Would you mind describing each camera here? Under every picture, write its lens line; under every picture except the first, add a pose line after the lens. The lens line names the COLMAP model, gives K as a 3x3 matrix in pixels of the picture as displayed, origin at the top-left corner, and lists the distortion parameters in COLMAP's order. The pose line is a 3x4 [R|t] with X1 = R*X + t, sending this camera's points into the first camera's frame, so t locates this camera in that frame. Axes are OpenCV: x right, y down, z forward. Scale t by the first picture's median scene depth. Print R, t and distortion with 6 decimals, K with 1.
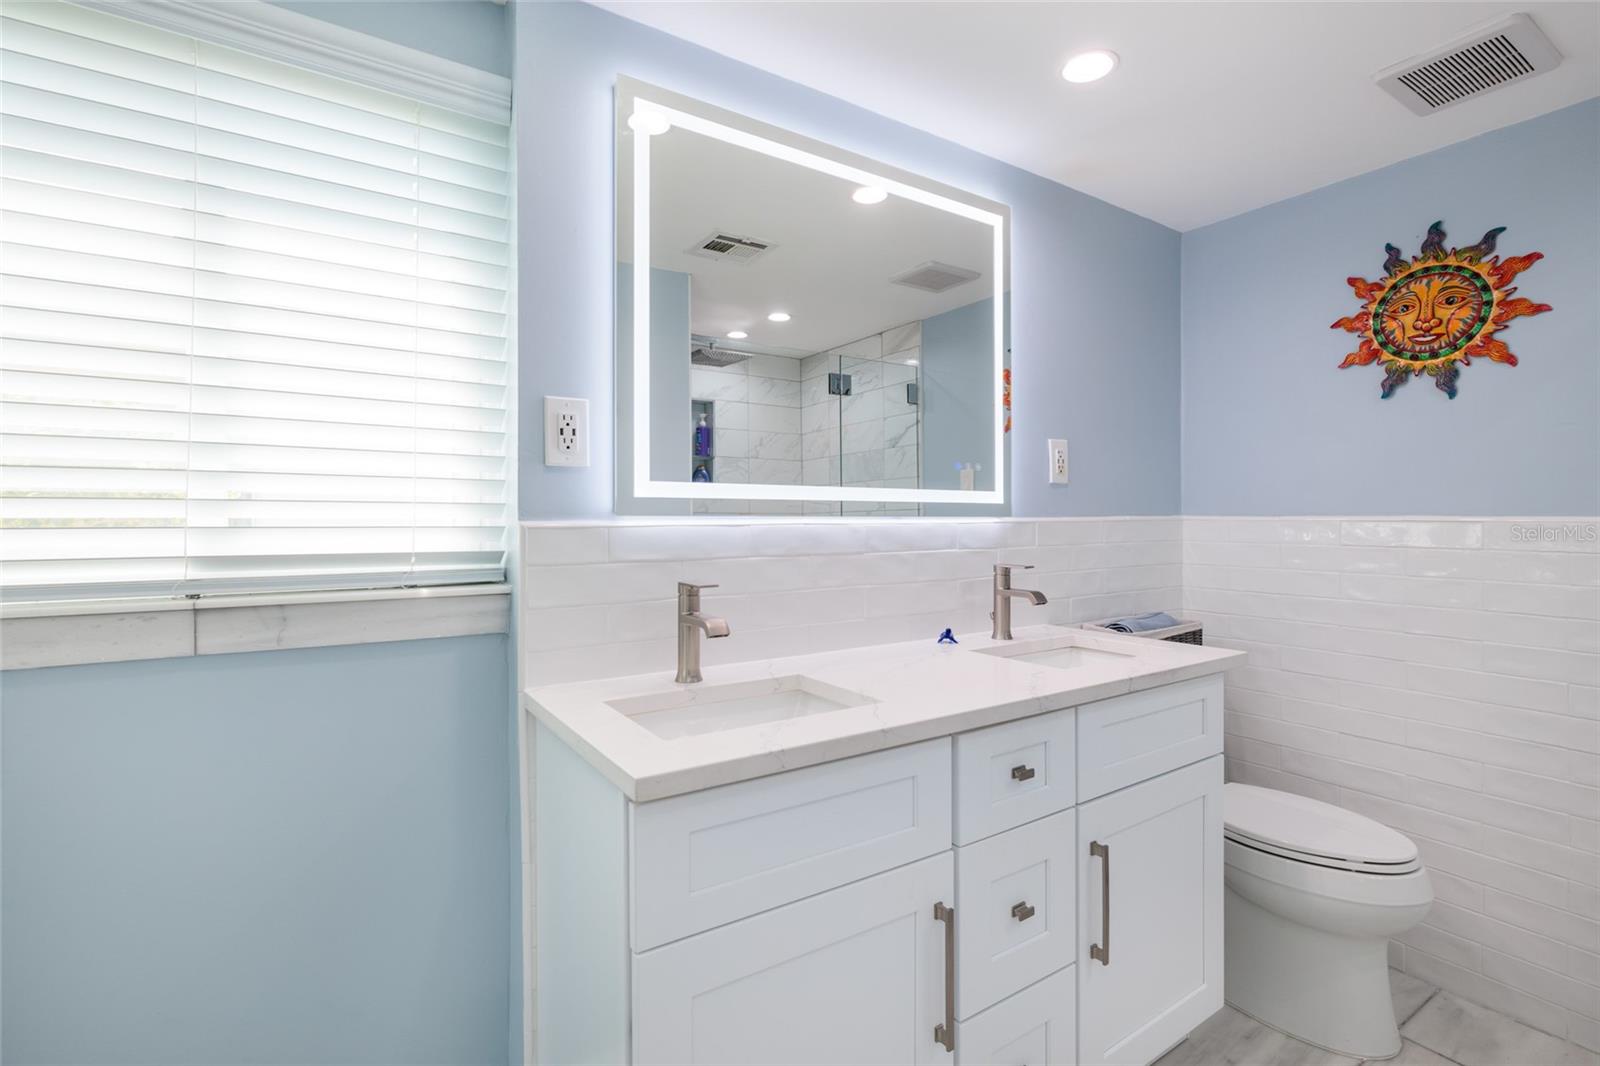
lens RADIAL K [[751.7, 0, 799.7], [0, 751.7, 526.2], [0, 0, 1]] dist [-0.003402, -0.000127]
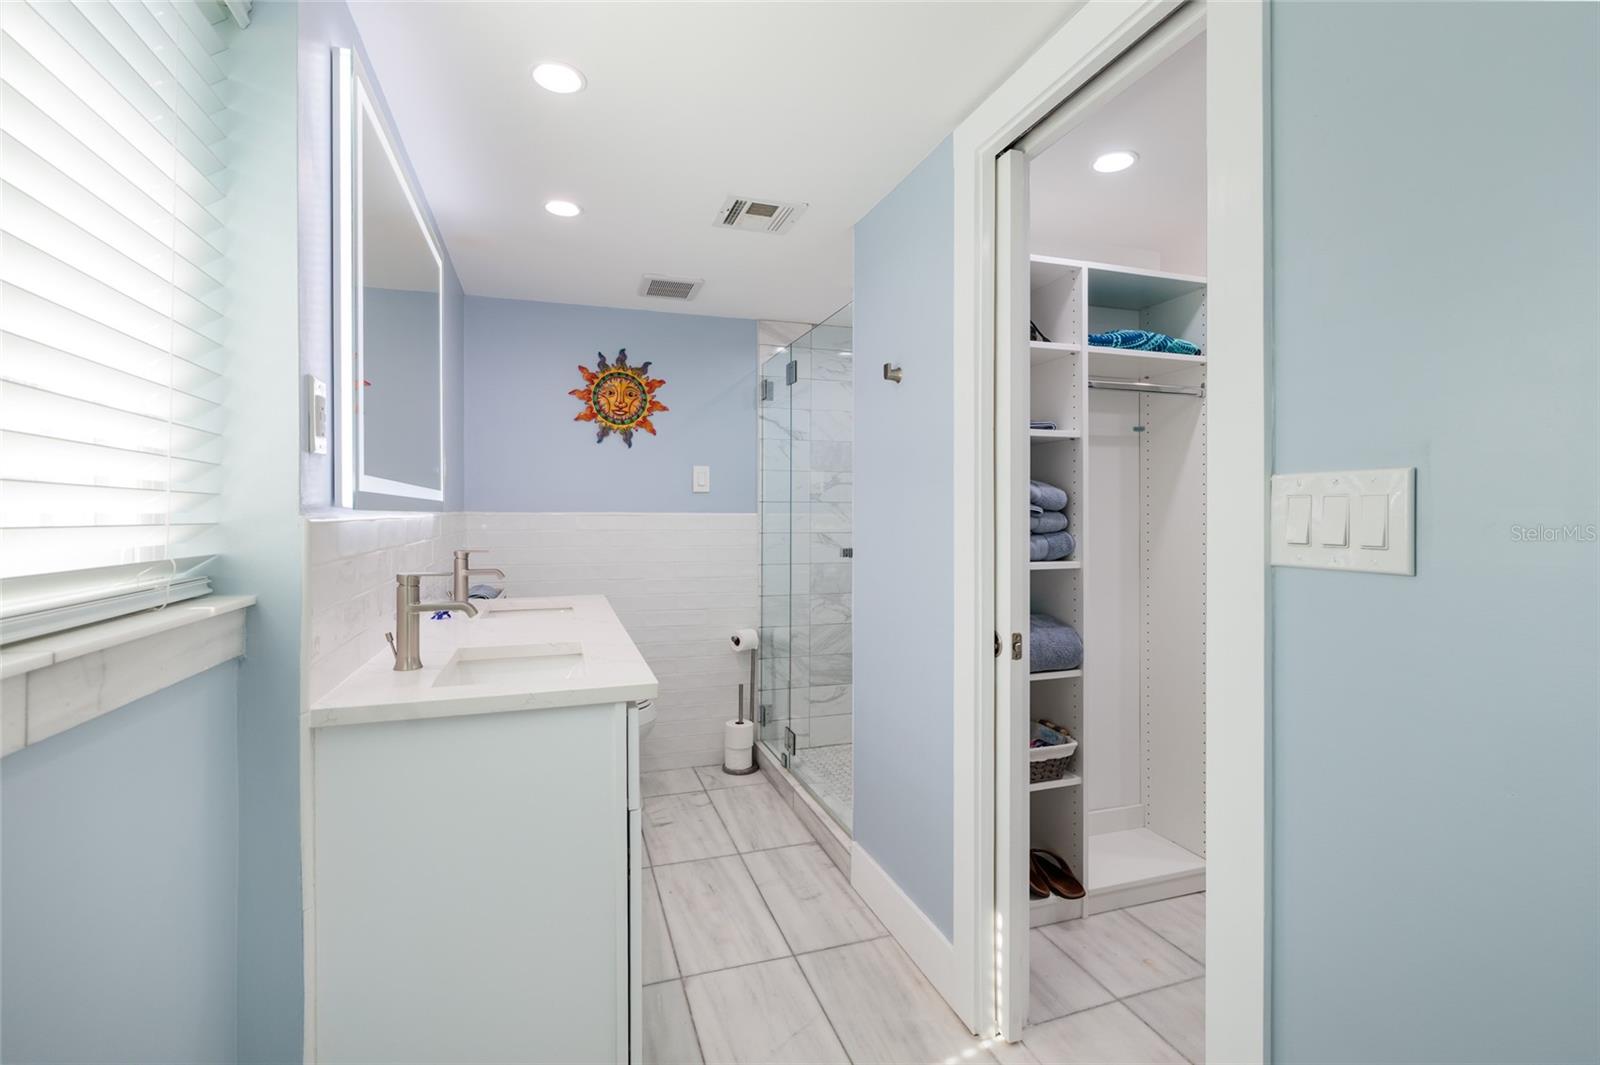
lens RADIAL K [[706.5, 0, 812.1], [0, 706.5, 522.7], [0, 0, 1]] dist [-0.011101, 0.000594]
pose [[0.235683, -0.012133, 0.971754, -0.692992], [0.008876, 0.999907, 0.010332, -0.001847], [-0.971789, 0.006191, 0.235769, 0.160739]]
